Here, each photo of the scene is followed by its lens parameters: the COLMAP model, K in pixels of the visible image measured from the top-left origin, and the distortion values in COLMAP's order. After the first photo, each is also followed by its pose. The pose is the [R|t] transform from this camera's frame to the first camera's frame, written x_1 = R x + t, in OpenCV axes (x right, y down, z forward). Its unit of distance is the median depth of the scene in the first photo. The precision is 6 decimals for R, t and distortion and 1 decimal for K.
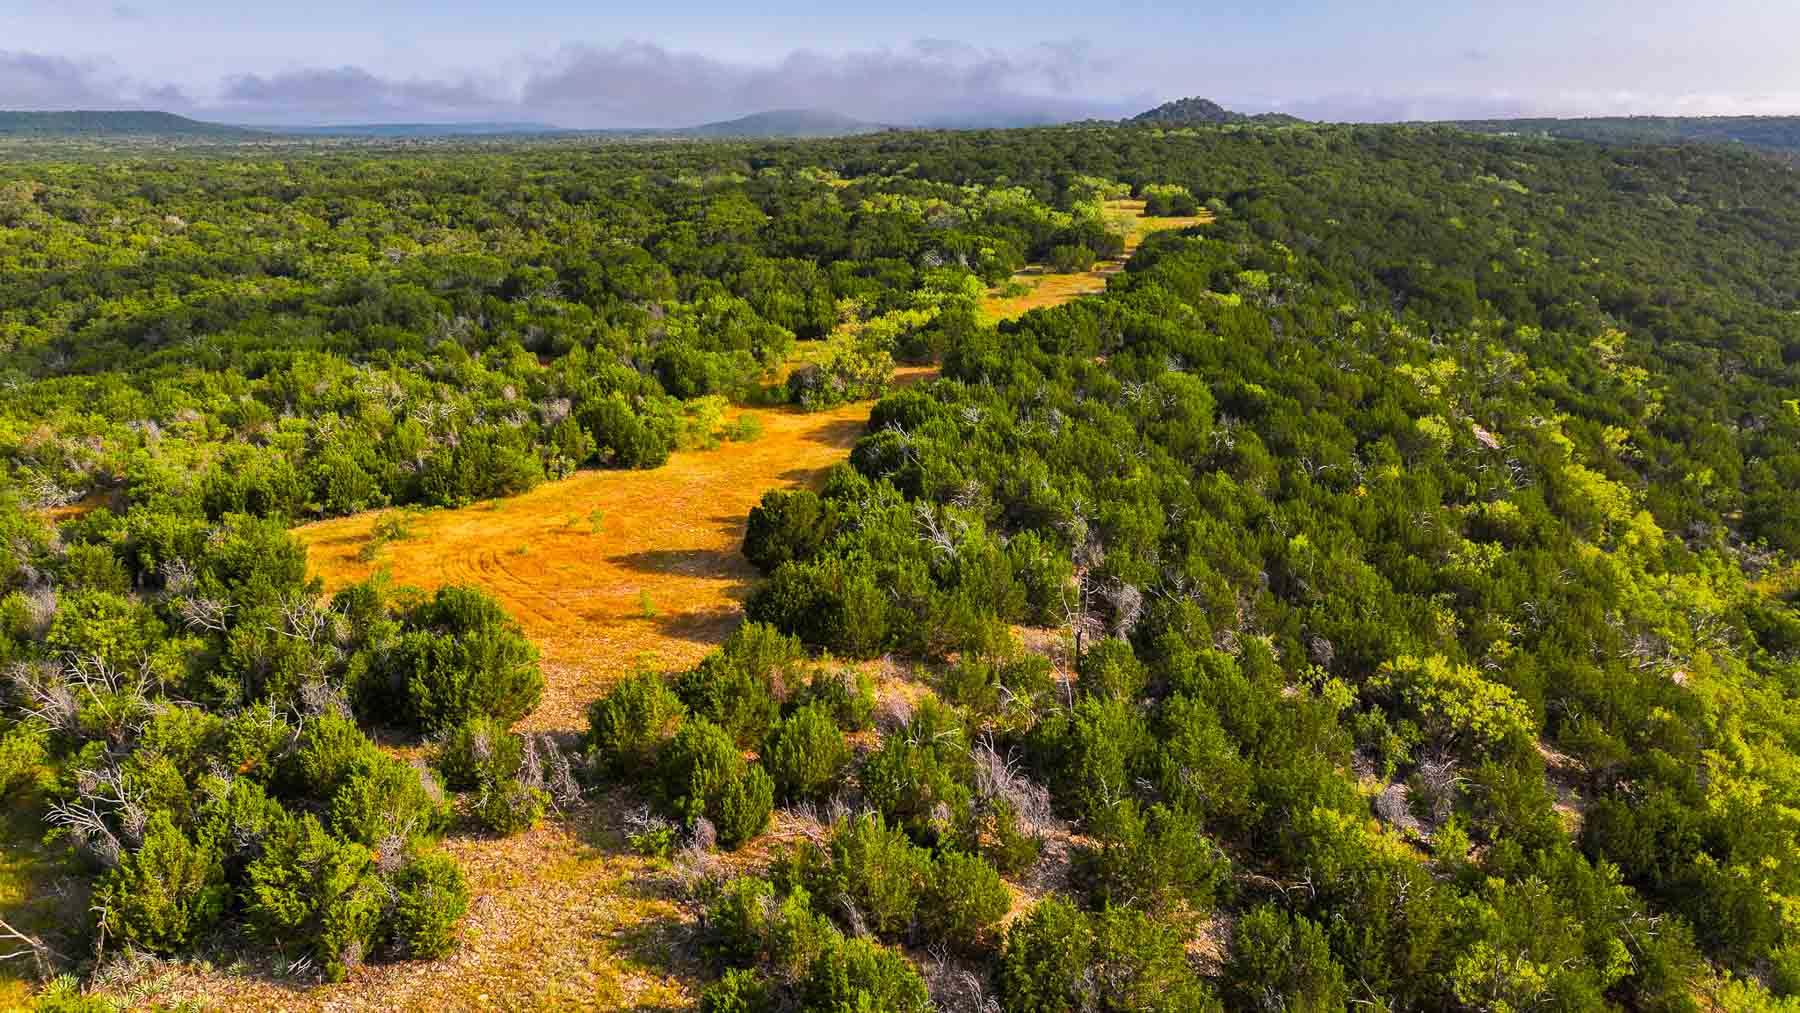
lens RADIAL K [[1270.1, 0, 894.3], [0, 1270.1, 500.7], [0, 0, 1]] dist [-0.005019, 0.017116]
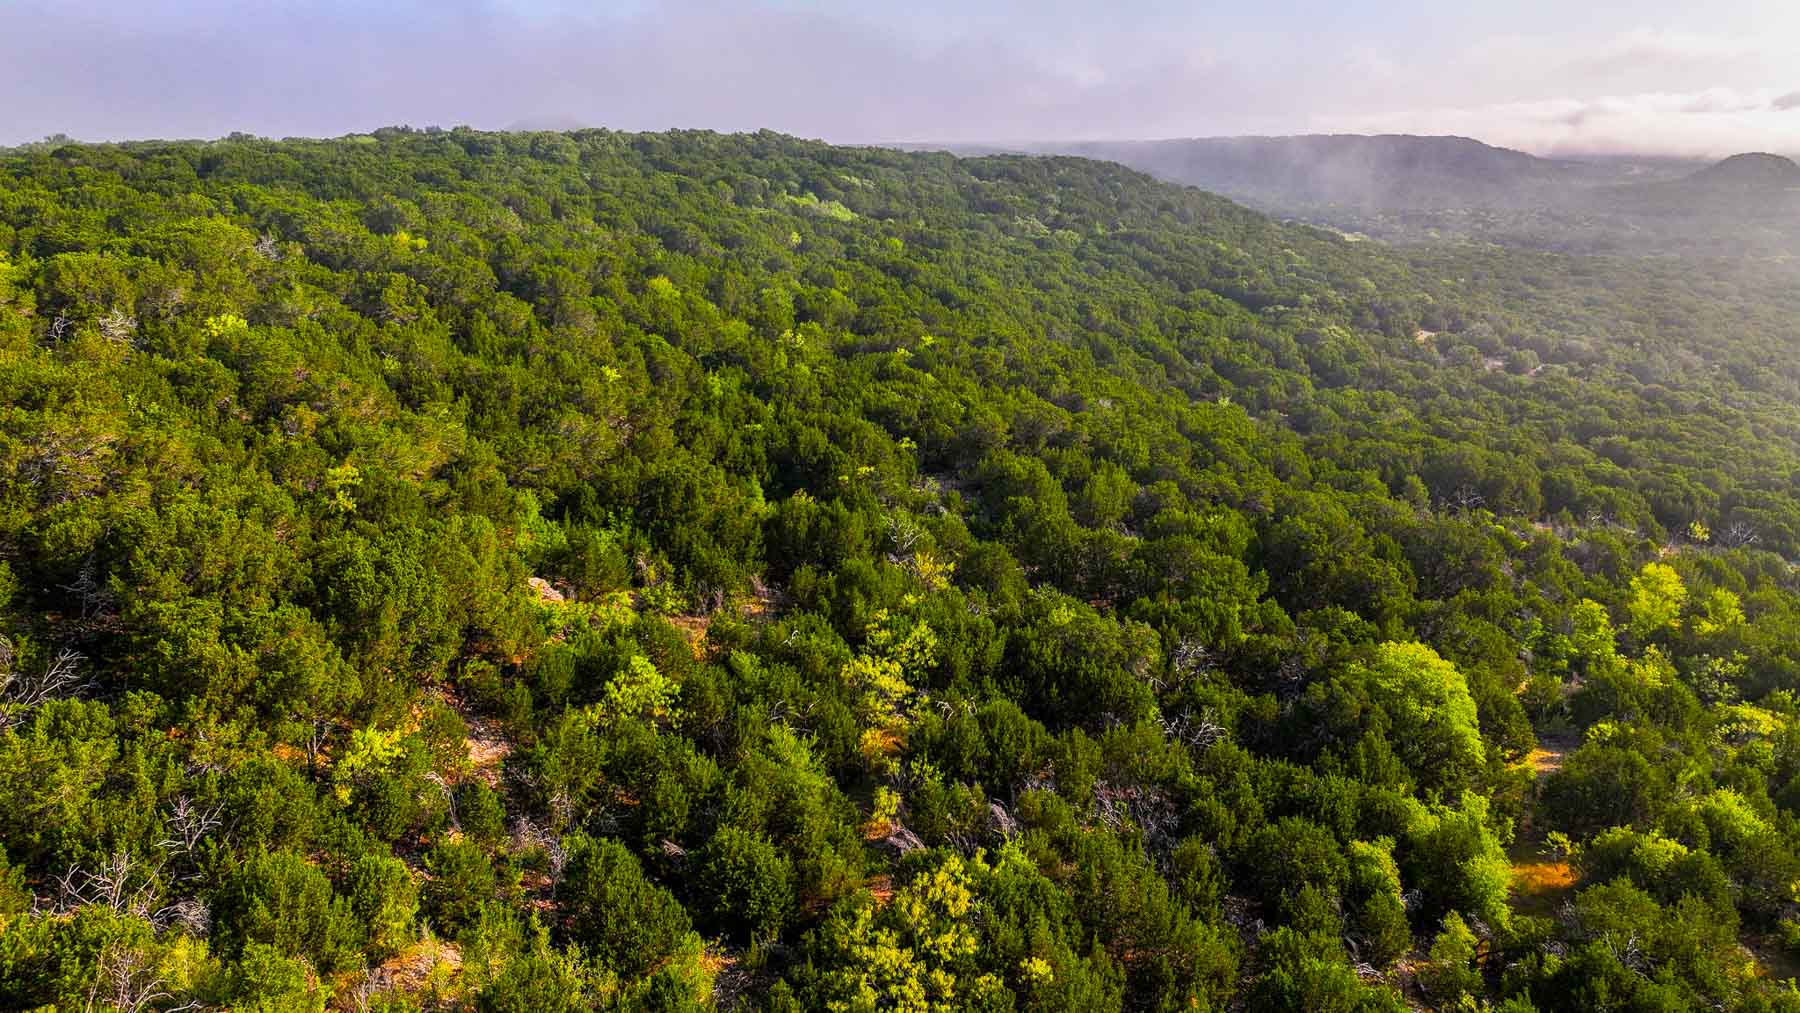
lens RADIAL K [[1270.1, 0, 900.2], [0, 1270.1, 505.7], [0, 0, 1]] dist [-0.005019, 0.017116]
pose [[0.913853, -0.114638, 0.389526, 0.842231], [0.121670, 0.992548, 0.006662, -0.326460], [-0.387387, 0.041305, 0.920991, 1.315096]]
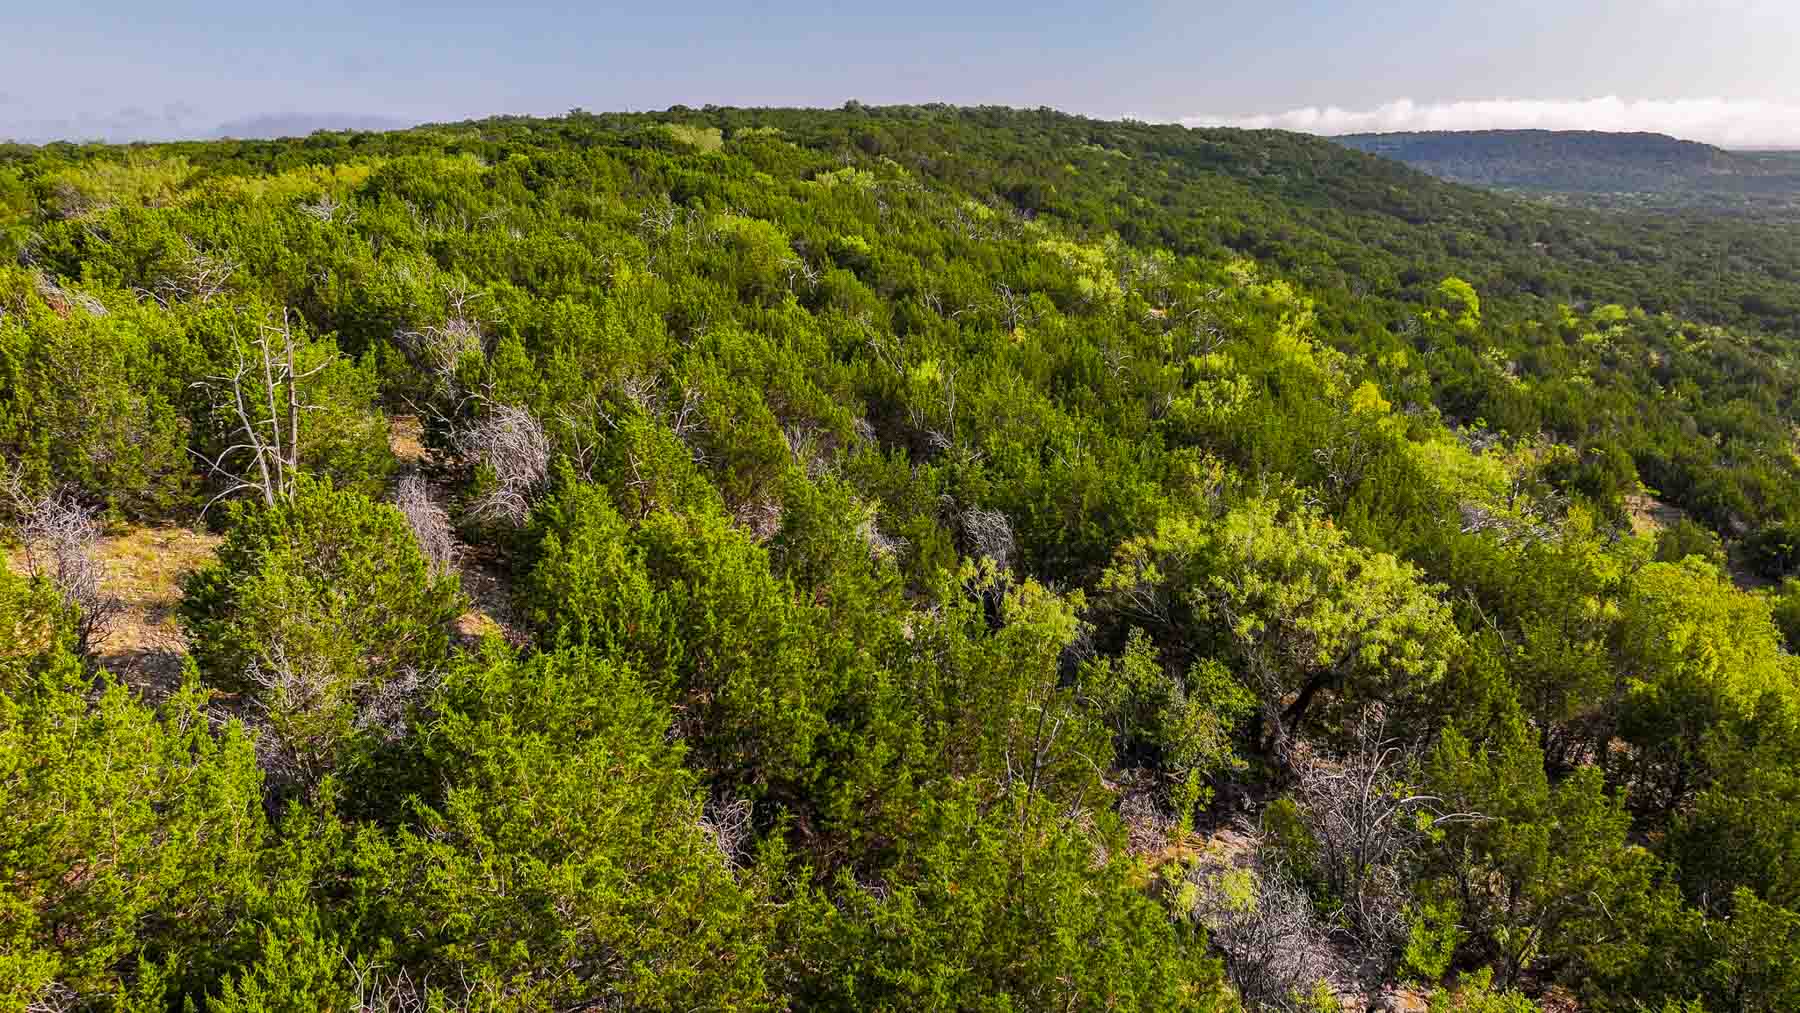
lens RADIAL K [[1270.1, 0, 904.4], [0, 1270.1, 512.4], [0, 0, 1]] dist [-0.005019, 0.017116]
pose [[0.957701, -0.081505, 0.275982, 0.119862], [0.086230, 0.996263, -0.005007, 0.069645], [-0.274543, 0.028593, 0.961150, 0.373000]]
